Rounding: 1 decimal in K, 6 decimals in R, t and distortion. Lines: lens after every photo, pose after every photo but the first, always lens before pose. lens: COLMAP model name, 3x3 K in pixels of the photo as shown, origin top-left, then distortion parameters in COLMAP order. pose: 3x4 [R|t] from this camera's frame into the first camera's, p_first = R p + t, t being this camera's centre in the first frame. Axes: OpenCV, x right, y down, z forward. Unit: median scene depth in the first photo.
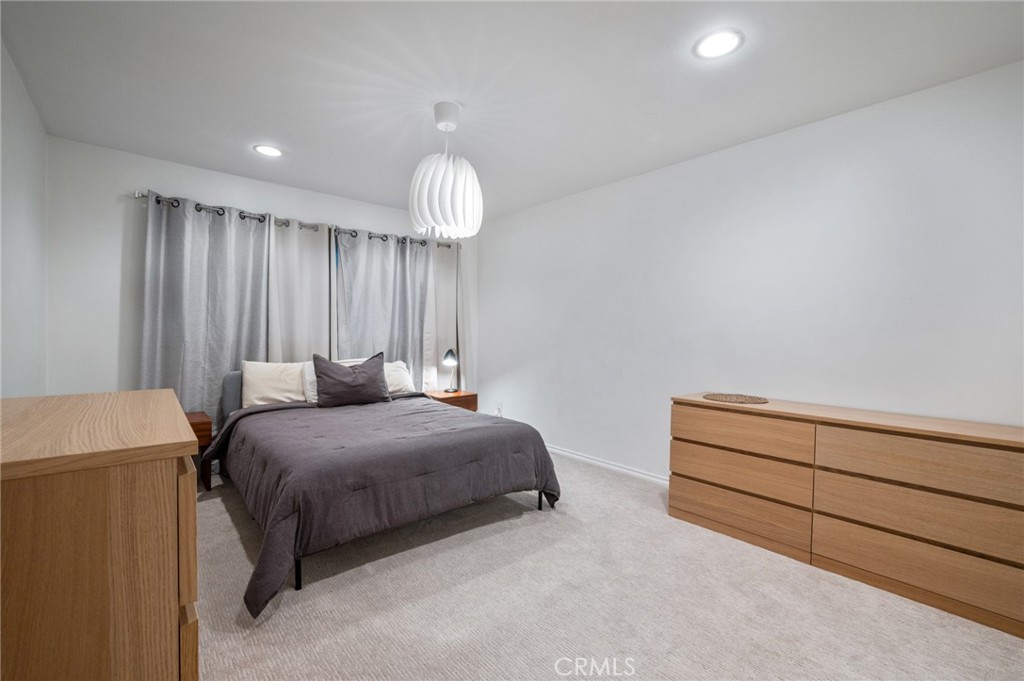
lens RADIAL K [[449.9, 0, 512.0], [0, 449.9, 340.5], [0, 0, 1]] dist [0.002785, 0.000144]
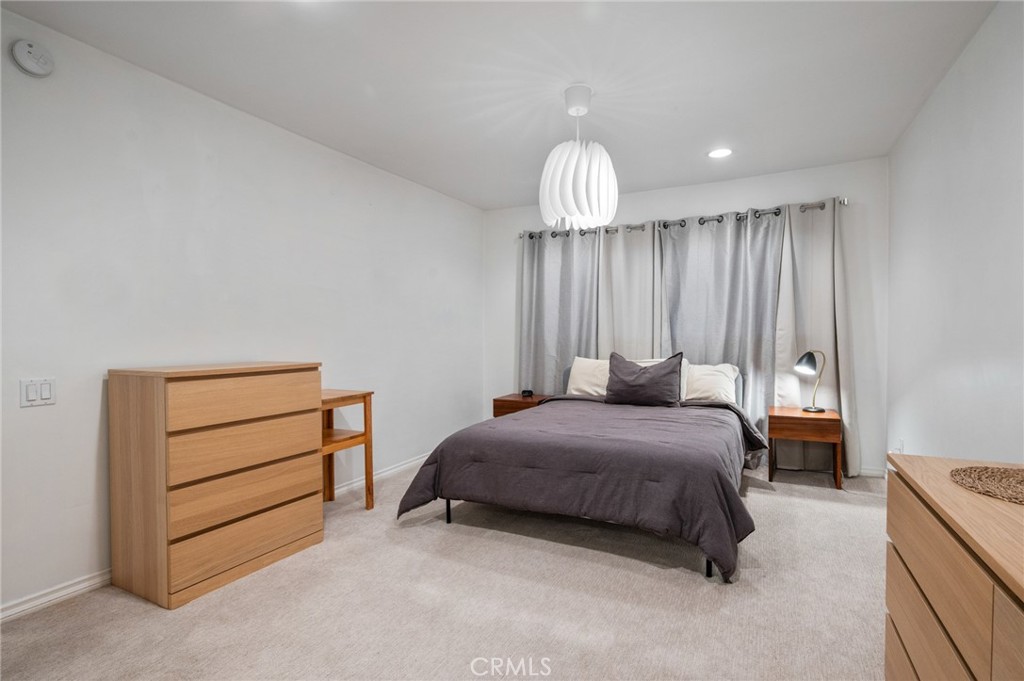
lens RADIAL K [[504.6, 0, 512.0], [0, 504.6, 340.5], [0, 0, 1]] dist [-0.000226, 0.000156]
pose [[0.387722, -0.001317, -0.921776, 0.560490], [-0.003484, 0.999990, -0.002894, 0.007743], [0.921770, 0.004333, 0.387713, 0.338500]]
